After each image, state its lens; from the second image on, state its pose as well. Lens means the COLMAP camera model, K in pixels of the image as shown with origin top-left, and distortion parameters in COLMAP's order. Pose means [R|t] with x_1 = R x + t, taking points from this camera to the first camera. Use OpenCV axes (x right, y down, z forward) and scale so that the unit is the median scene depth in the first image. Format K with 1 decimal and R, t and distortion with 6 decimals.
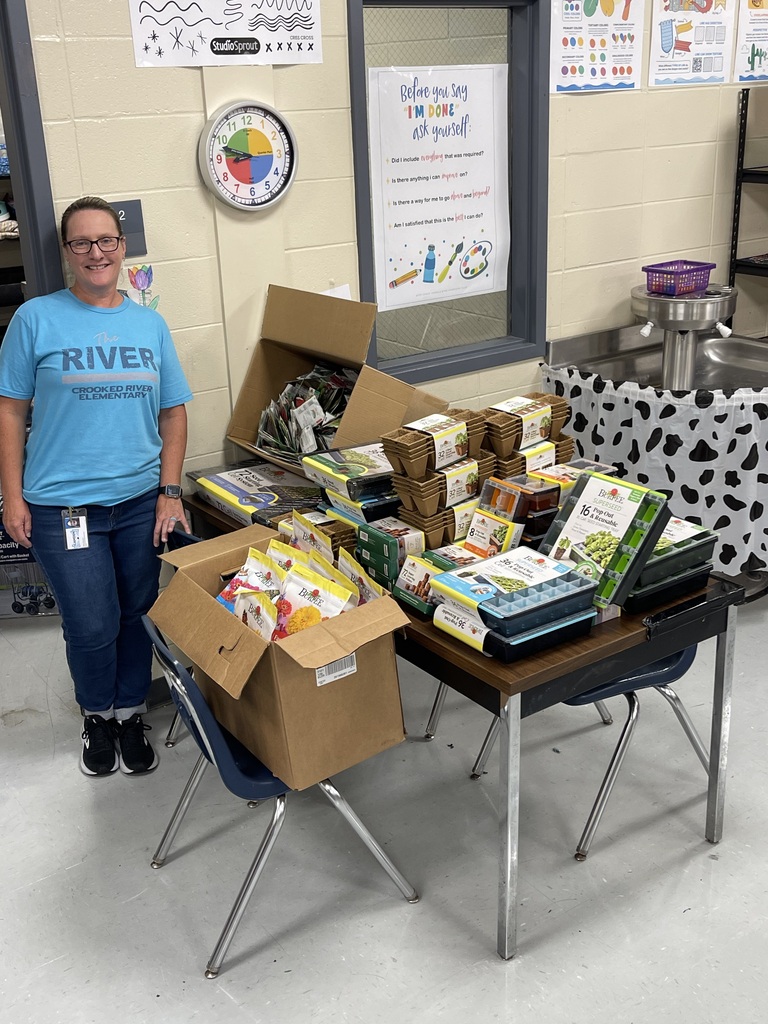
lens RADIAL K [[1102.2, 0, 383.2], [0, 1102.2, 512.6], [0, 0, 1]] dist [0.005648, 0.000000]
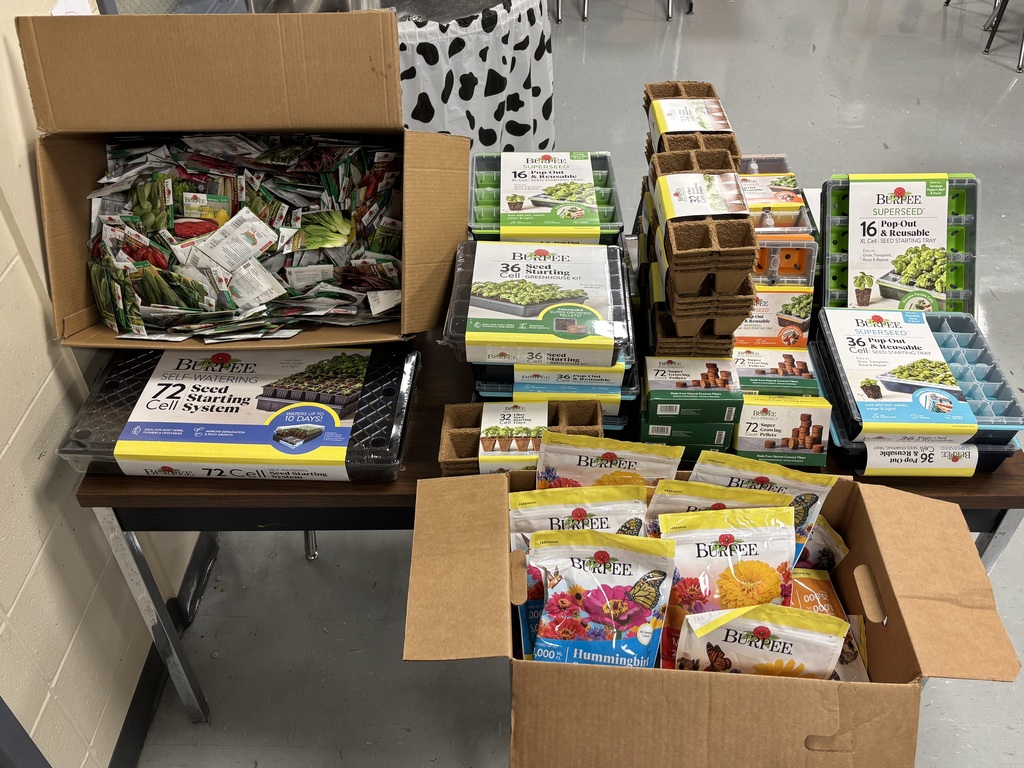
lens RADIAL K [[894.1, 0, 512.3], [0, 894.1, 381.6], [0, 0, 1]] dist [-0.009052, -0.004739]
pose [[0.595586, -0.512163, 0.618843, -0.255754], [0.271648, 0.853411, 0.444856, -0.164186], [-0.755966, -0.096843, 0.647408, 0.517741]]
